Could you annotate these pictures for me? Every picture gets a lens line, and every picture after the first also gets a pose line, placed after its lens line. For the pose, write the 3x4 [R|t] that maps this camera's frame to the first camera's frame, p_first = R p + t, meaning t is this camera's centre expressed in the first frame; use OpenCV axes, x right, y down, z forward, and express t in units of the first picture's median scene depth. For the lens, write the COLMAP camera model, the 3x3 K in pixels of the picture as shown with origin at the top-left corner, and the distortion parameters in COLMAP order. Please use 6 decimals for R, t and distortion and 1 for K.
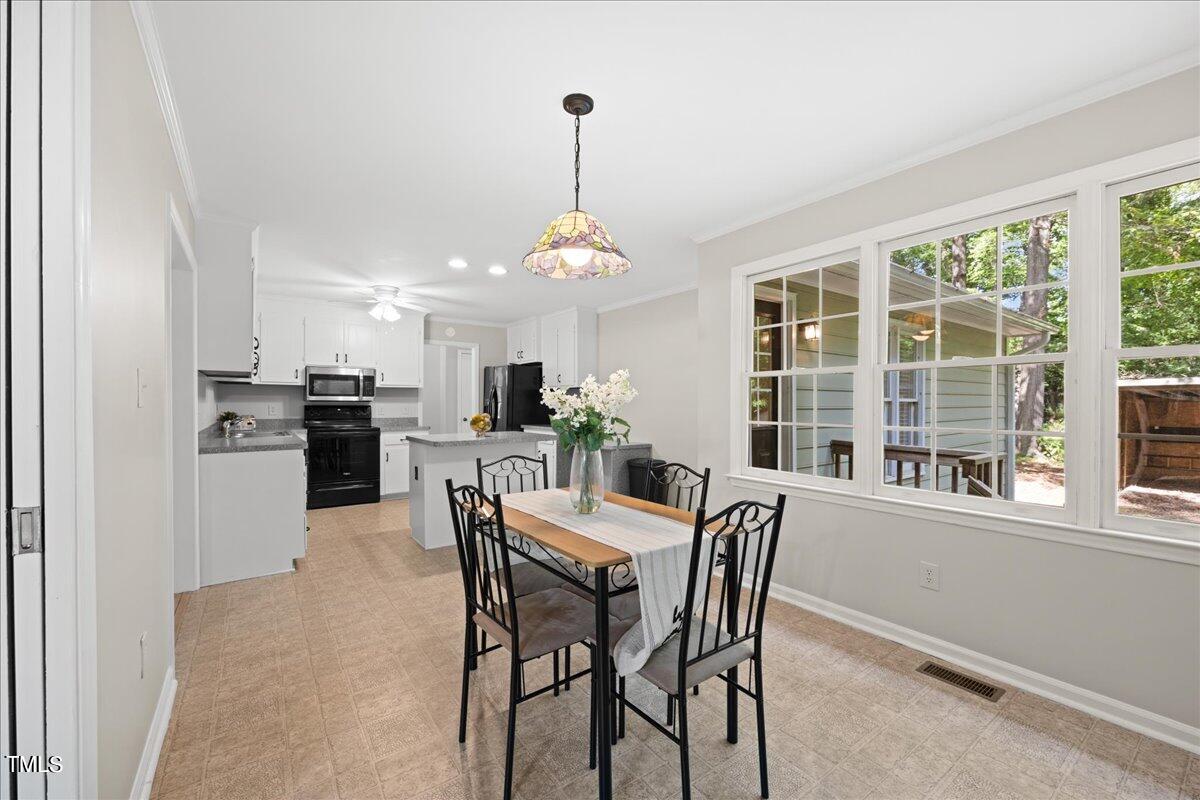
lens RADIAL K [[483.1, 0, 600.0], [0, 483.1, 400.0], [0, 0, 1]] dist [-0.004894, -0.000054]
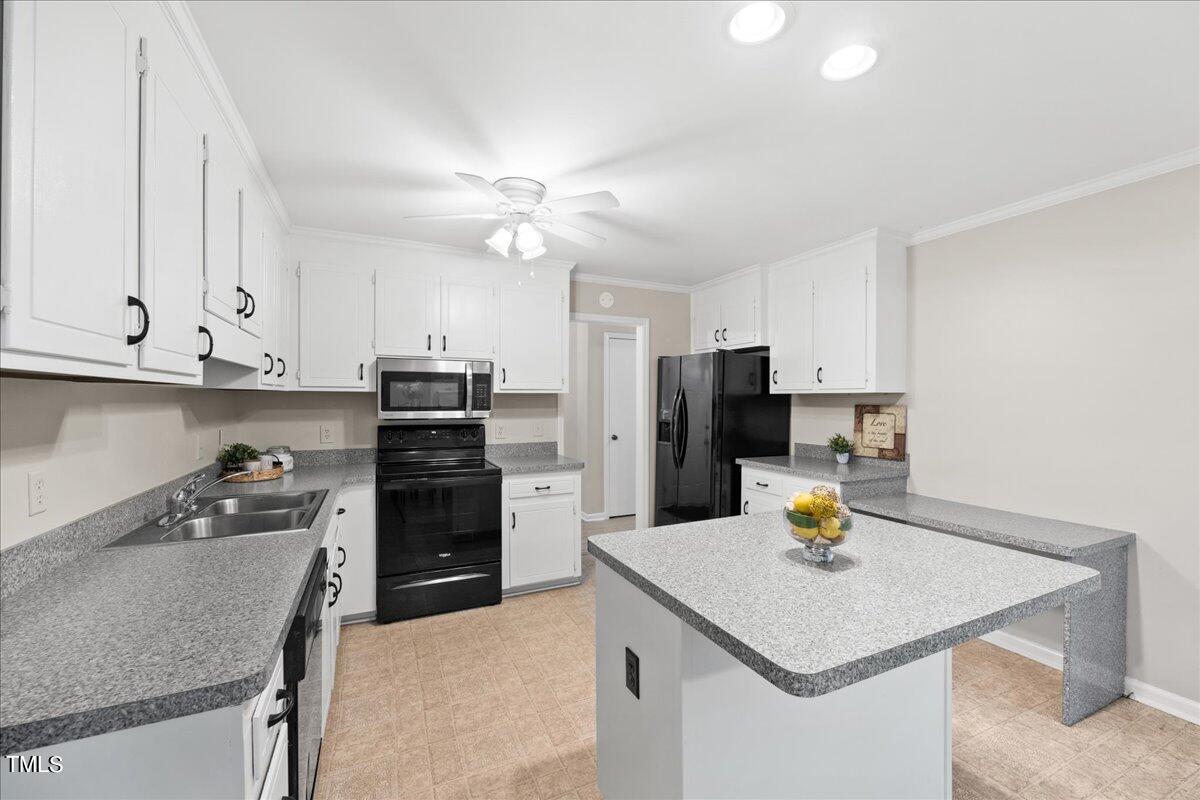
lens RADIAL K [[483.1, 0, 600.0], [0, 483.1, 400.0], [0, 0, 1]] dist [-0.004894, -0.000054]
pose [[0.983649, 0.000920, -0.180096, -0.240890], [0.000499, 0.999969, 0.007832, -0.023539], [0.180097, -0.007794, 0.983618, 0.468111]]
